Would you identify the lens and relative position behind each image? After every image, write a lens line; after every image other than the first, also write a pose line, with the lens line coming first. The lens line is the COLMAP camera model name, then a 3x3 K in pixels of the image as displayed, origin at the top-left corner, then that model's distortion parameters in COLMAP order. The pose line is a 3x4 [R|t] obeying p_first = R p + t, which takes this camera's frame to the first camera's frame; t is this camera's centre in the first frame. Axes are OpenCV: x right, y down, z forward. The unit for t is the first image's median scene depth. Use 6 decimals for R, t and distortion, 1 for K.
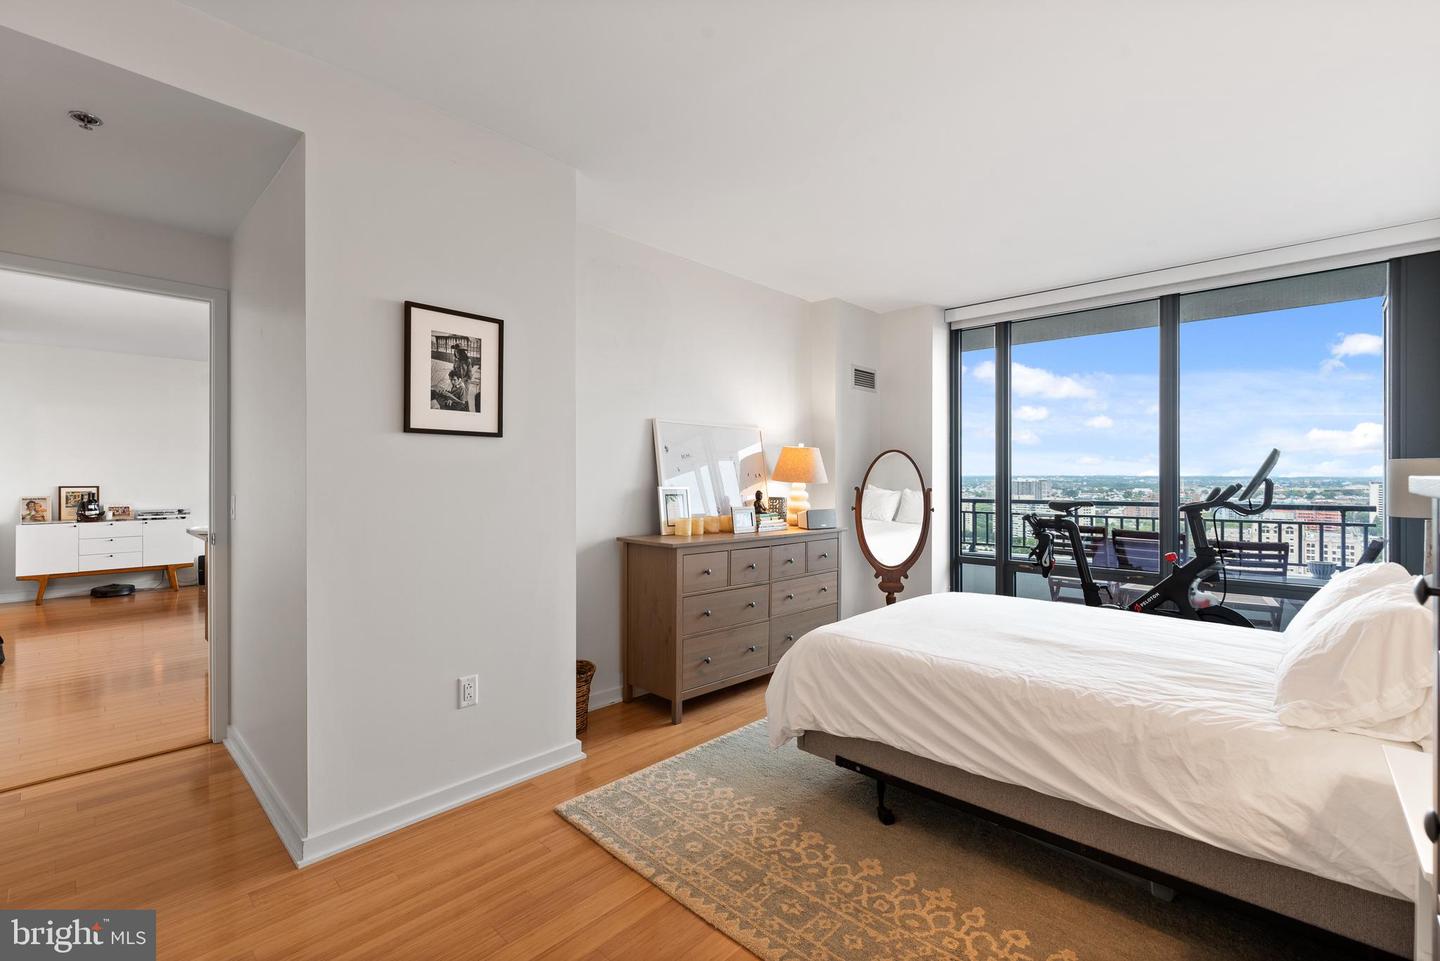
lens RADIAL K [[625.3, 0, 728.6], [0, 625.3, 480.9], [0, 0, 1]] dist [0.002063, -0.000053]
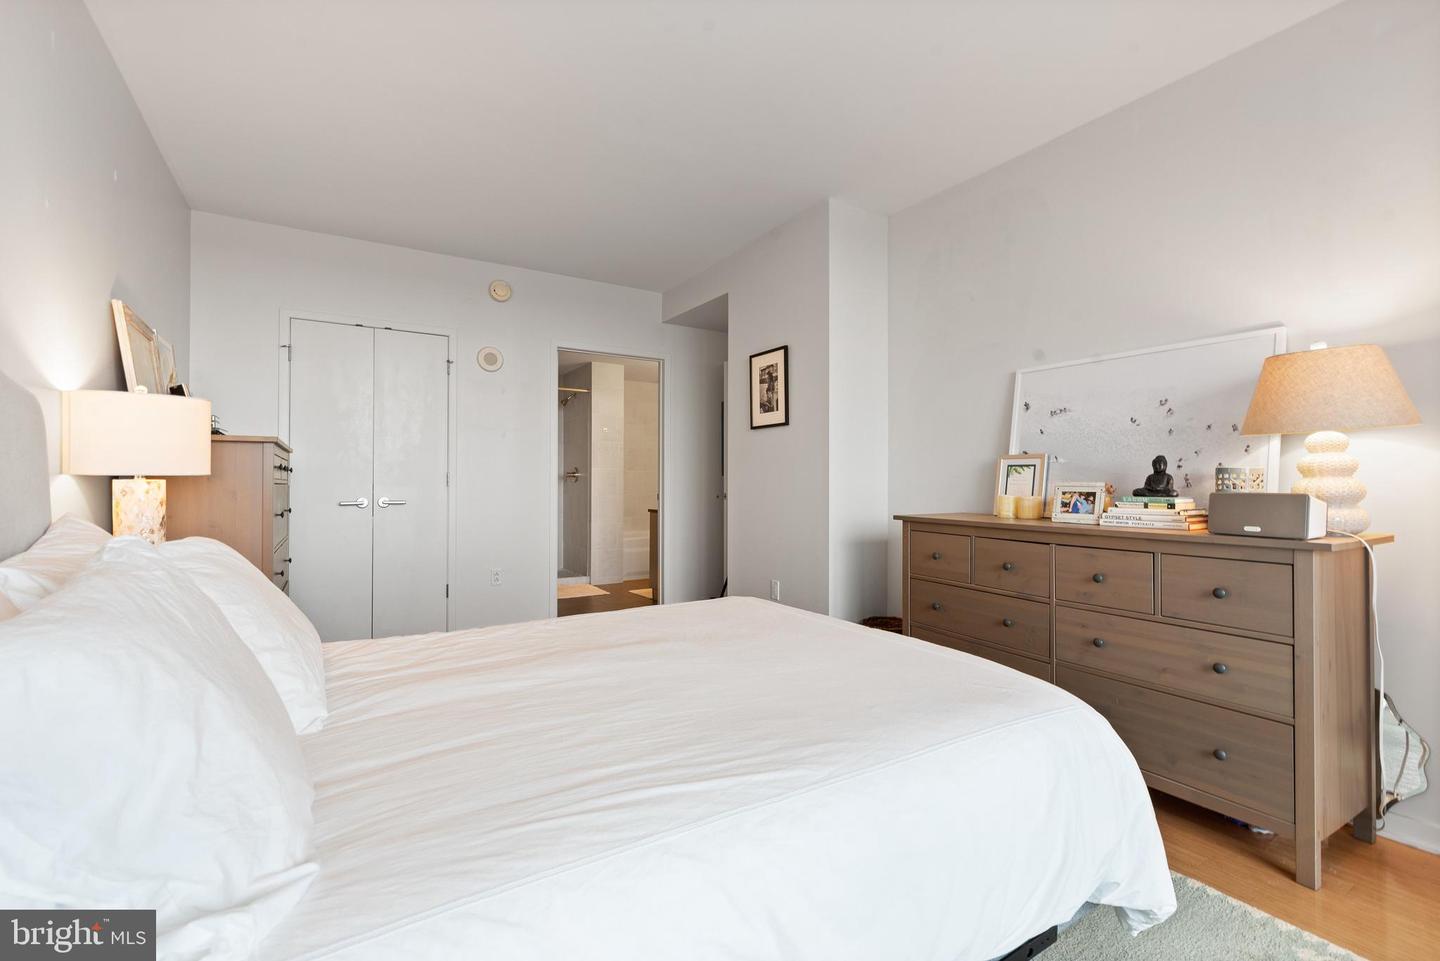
lens RADIAL K [[625.3, 0, 728.6], [0, 625.3, 480.9], [0, 0, 1]] dist [0.002063, -0.000053]
pose [[-0.242169, -0.001272, -0.970233, 1.140783], [-0.003155, 0.999995, -0.000523, 0.065077], [0.970229, 0.002935, -0.242172, 1.275126]]
